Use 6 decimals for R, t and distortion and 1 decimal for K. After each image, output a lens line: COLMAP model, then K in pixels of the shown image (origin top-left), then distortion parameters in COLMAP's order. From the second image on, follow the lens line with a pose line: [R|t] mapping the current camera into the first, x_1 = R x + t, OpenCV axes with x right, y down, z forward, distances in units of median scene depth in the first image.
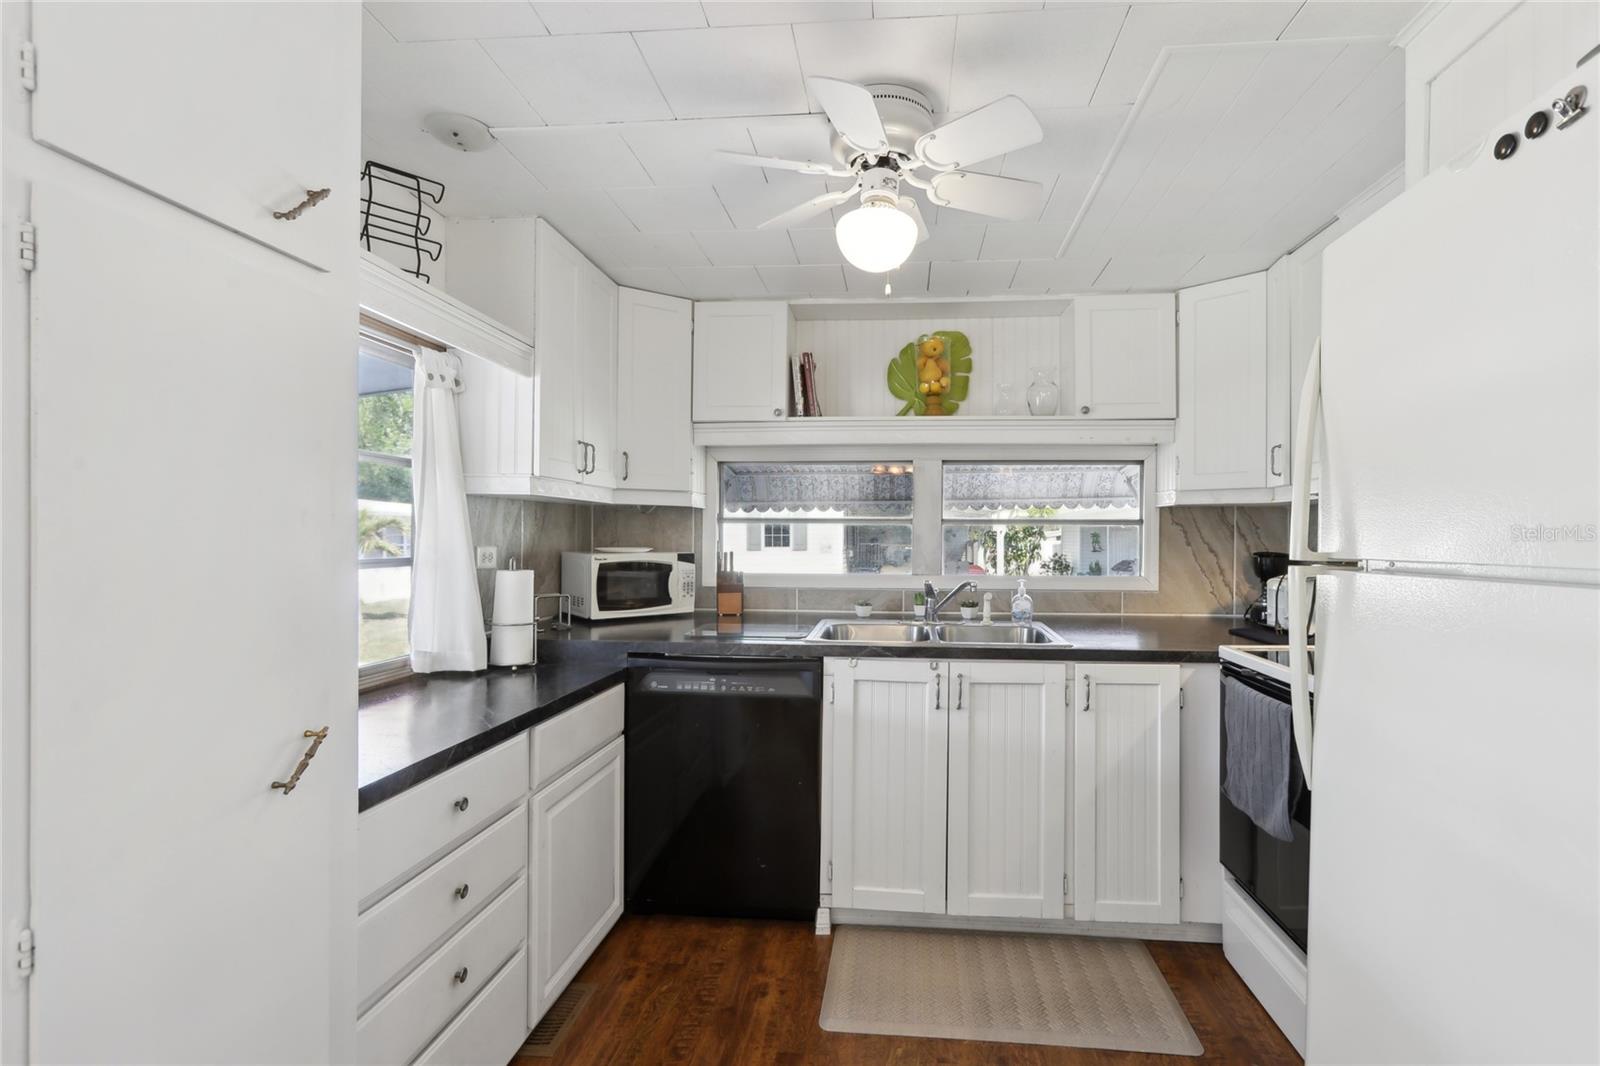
lens RADIAL K [[745.7, 0, 788.7], [0, 745.7, 533.7], [0, 0, 1]] dist [-0.025186, 0.011680]
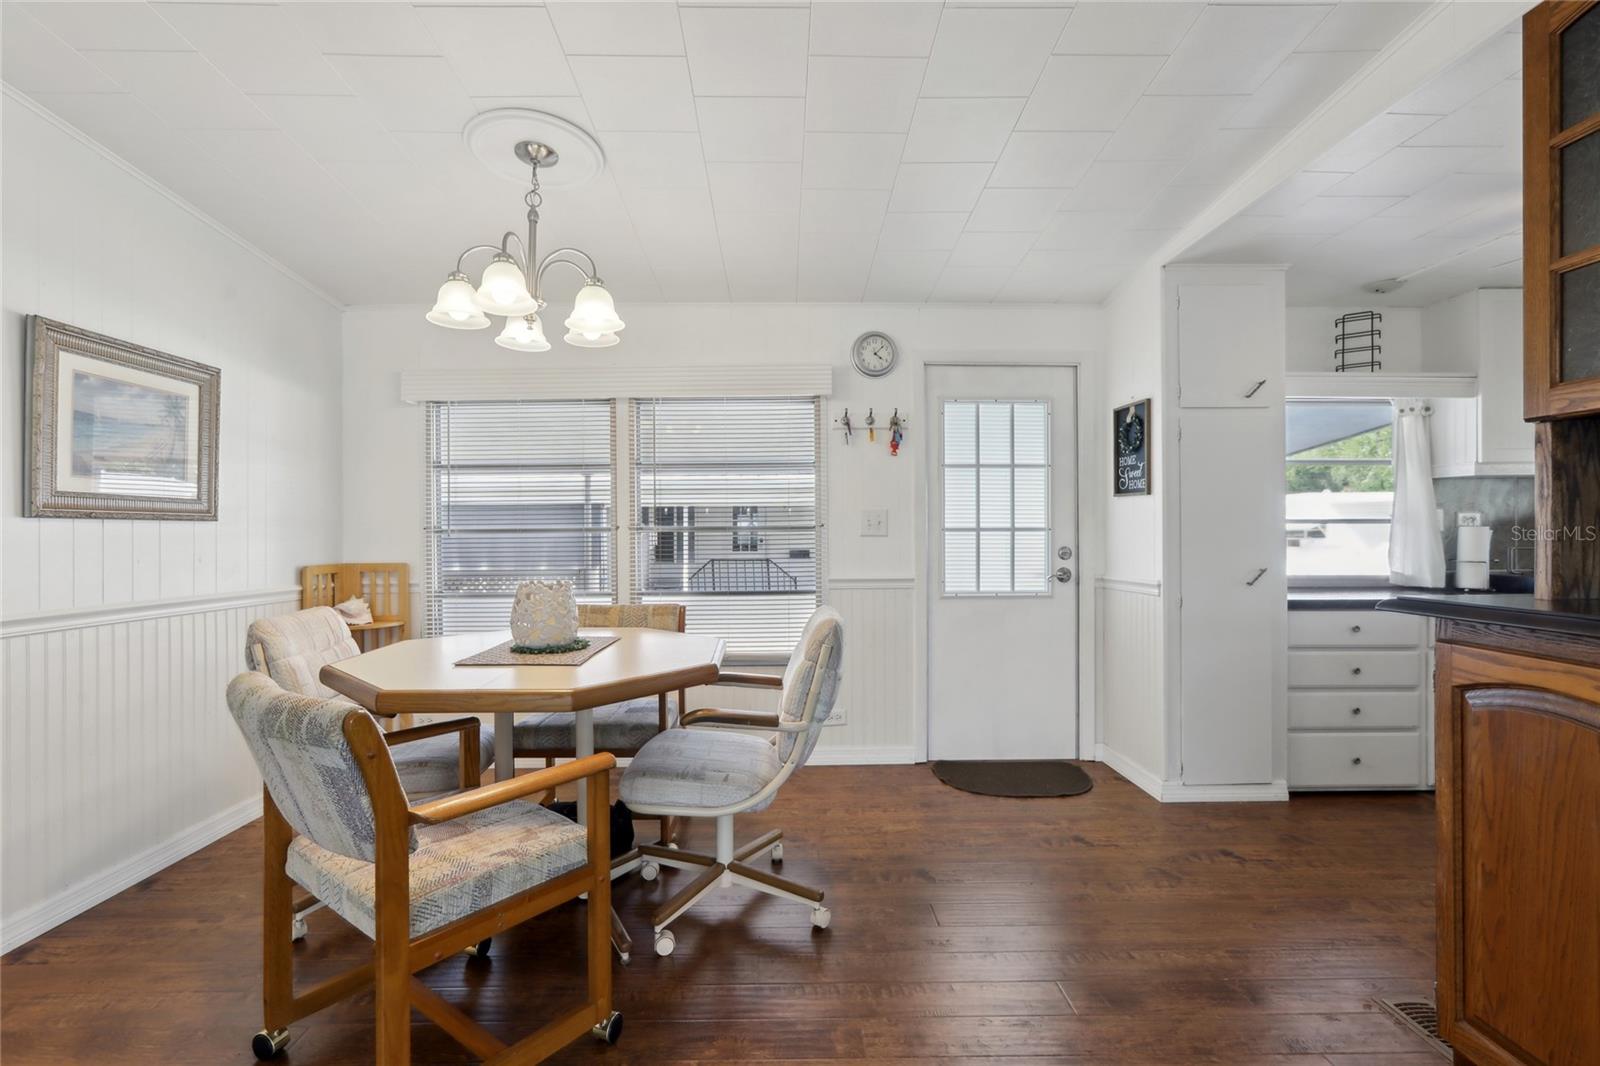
lens RADIAL K [[738.6, 0, 800.0], [0, 738.6, 533.0], [0, 0, 1]] dist [-0.024772, 0.021432]
pose [[0.154484, -0.006349, -0.987975, 0.862367], [0.009987, 0.999938, -0.004864, 0.054705], [0.987945, -0.009115, 0.154538, -0.555097]]
